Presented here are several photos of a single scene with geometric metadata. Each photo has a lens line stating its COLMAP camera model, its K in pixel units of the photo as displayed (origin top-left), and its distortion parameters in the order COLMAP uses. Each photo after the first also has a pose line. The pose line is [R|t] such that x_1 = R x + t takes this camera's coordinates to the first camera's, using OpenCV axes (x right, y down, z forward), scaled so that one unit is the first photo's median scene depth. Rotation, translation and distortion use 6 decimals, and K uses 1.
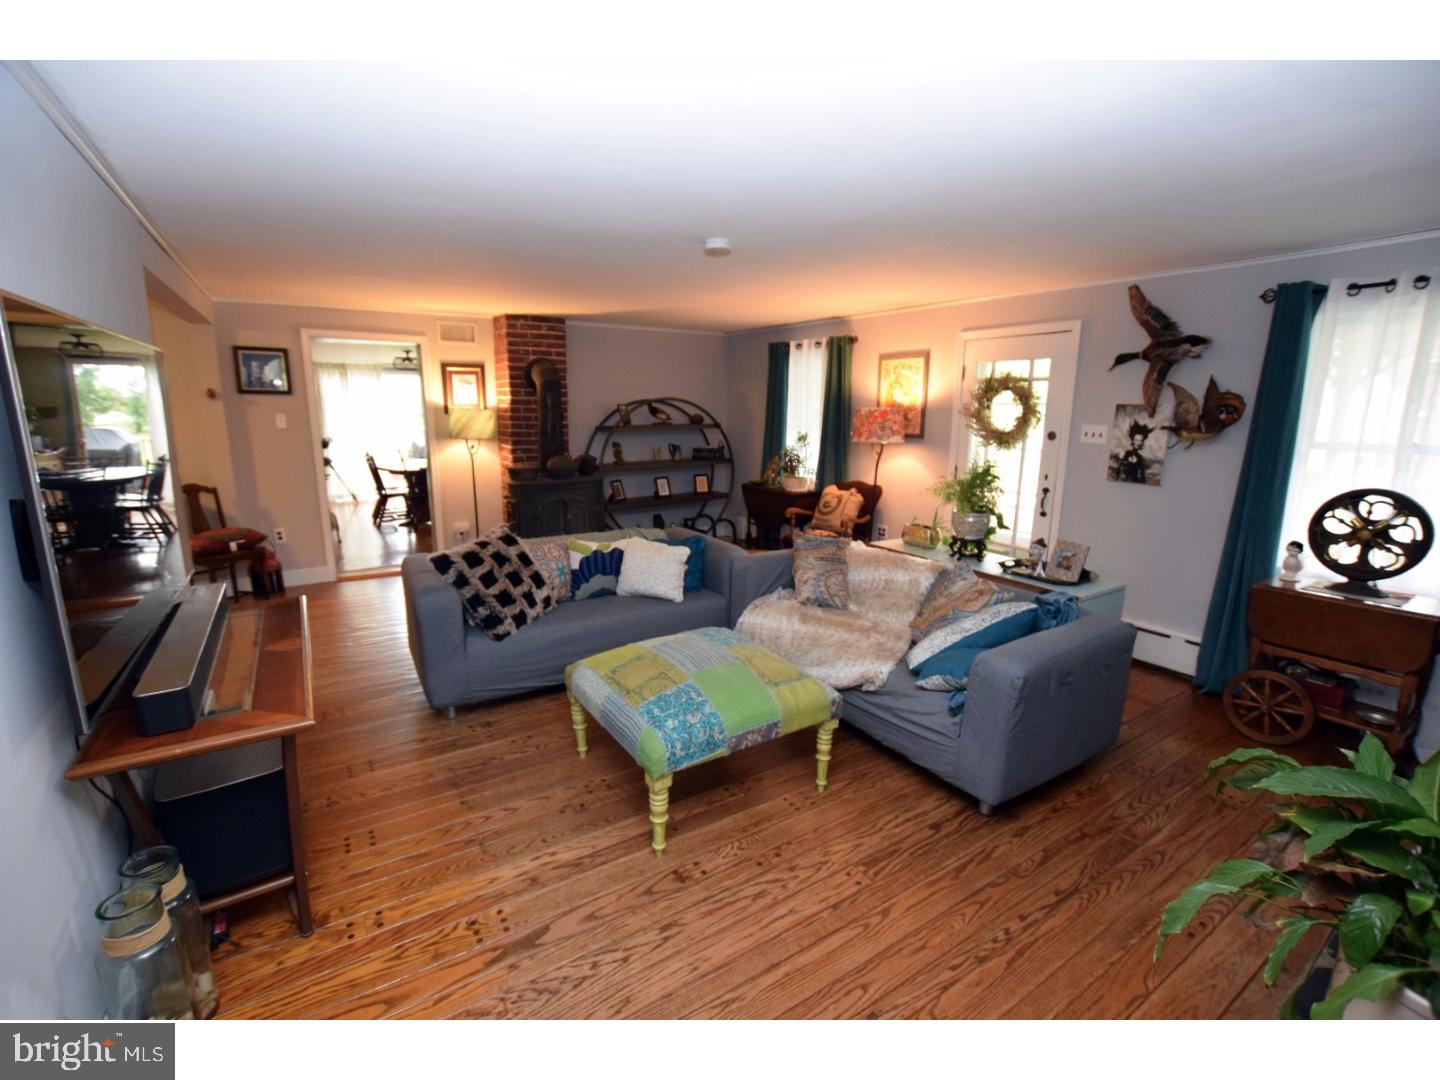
lens RADIAL K [[623.5, 0, 720.0], [0, 623.5, 540.0], [0, 0, 1]] dist [-0.027810, -0.000085]
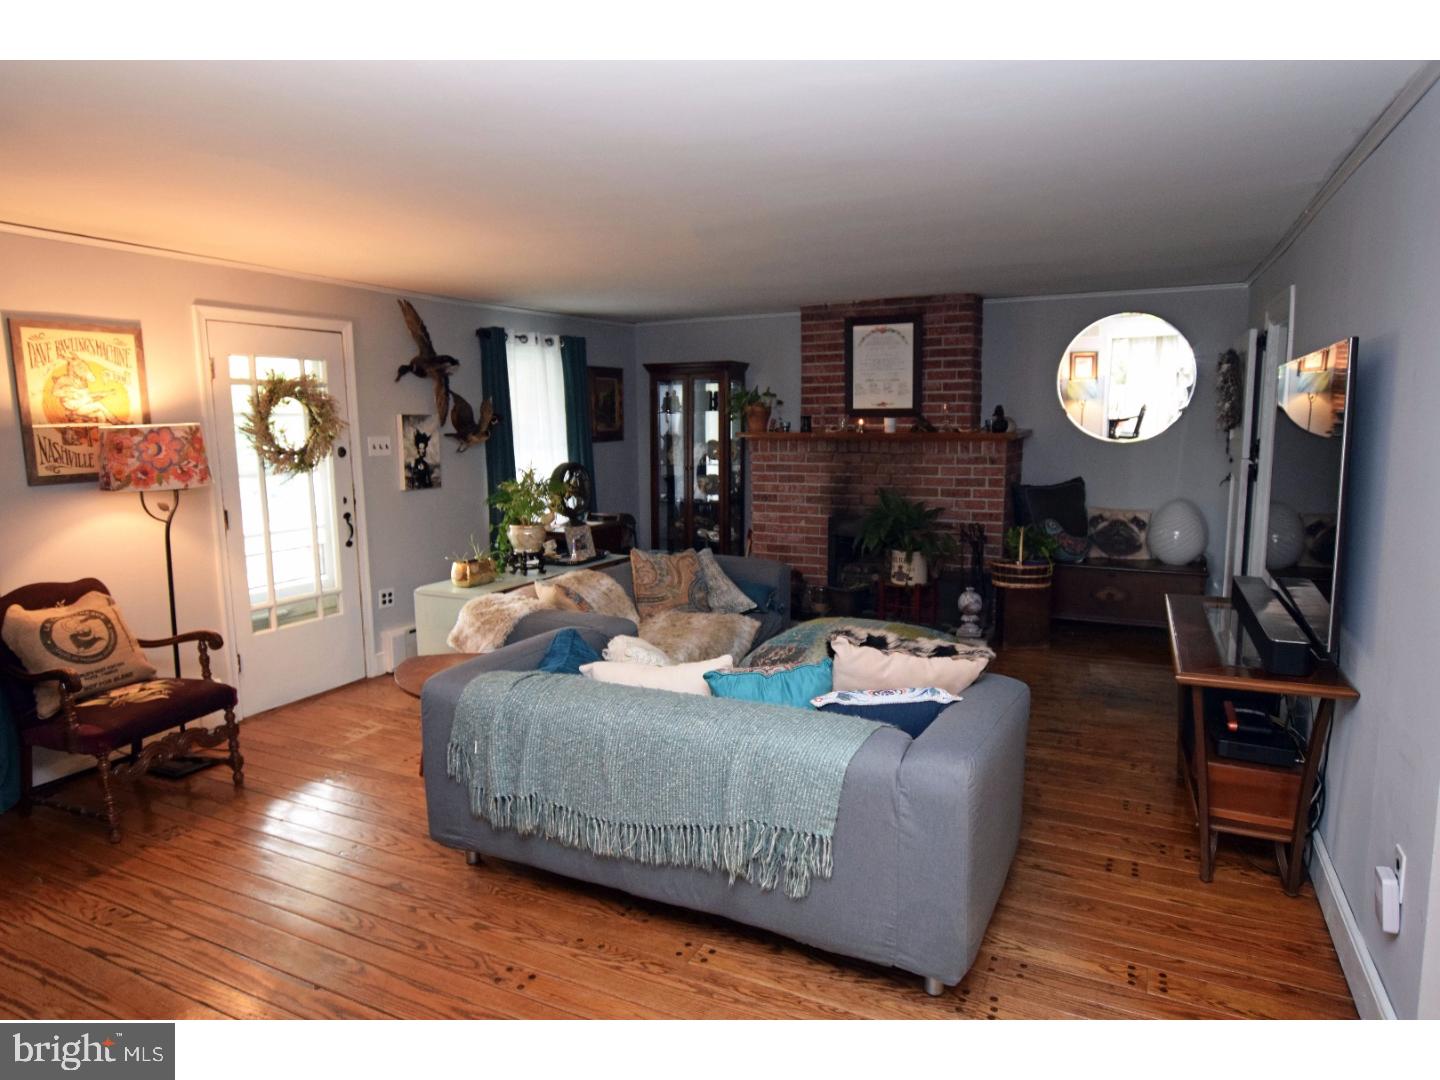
lens RADIAL K [[883.3, 0, 720.0], [0, 883.3, 540.0], [0, 0, 1]] dist [-0.000235, 0.000107]
pose [[-0.514365, -0.120429, 0.849073, -0.865950], [0.184741, 0.951283, 0.246841, -0.286335], [-0.837436, 0.283825, -0.467059, 1.299313]]
